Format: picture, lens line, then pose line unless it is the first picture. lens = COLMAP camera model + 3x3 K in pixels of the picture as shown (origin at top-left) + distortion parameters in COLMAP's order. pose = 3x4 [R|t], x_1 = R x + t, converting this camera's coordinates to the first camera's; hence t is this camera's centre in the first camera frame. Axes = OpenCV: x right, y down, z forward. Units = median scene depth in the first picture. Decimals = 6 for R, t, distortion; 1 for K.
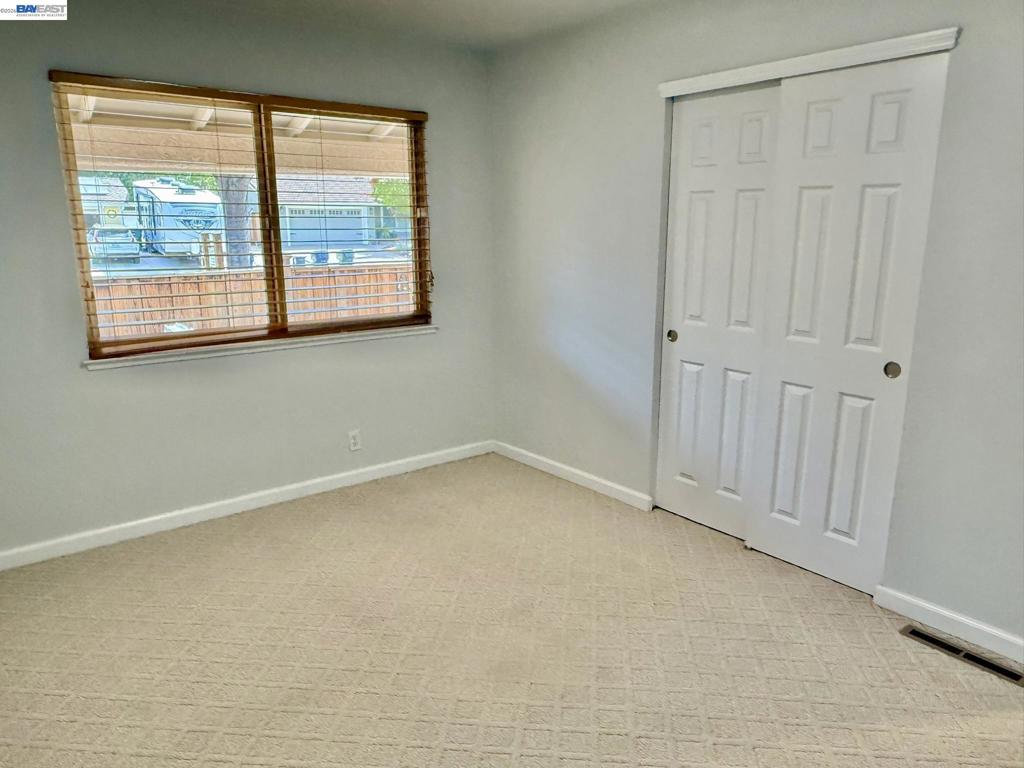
lens RADIAL K [[733.2, 0, 512.0], [0, 733.2, 384.0], [0, 0, 1]] dist [0.075098, 0.000397]
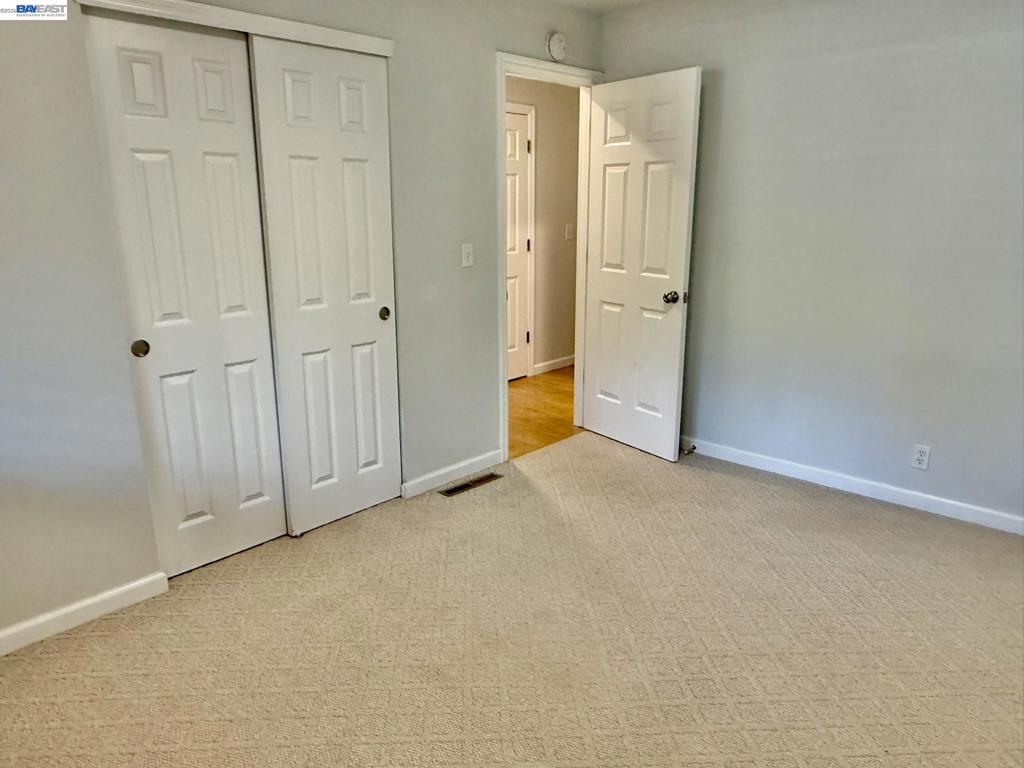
lens RADIAL K [[733.2, 0, 512.0], [0, 733.2, 384.0], [0, 0, 1]] dist [0.075098, 0.000397]
pose [[-0.126726, -0.261046, 0.956972, -0.664523], [0.223244, 0.932494, 0.283932, -0.196466], [-0.966490, 0.249619, -0.059895, 0.851277]]
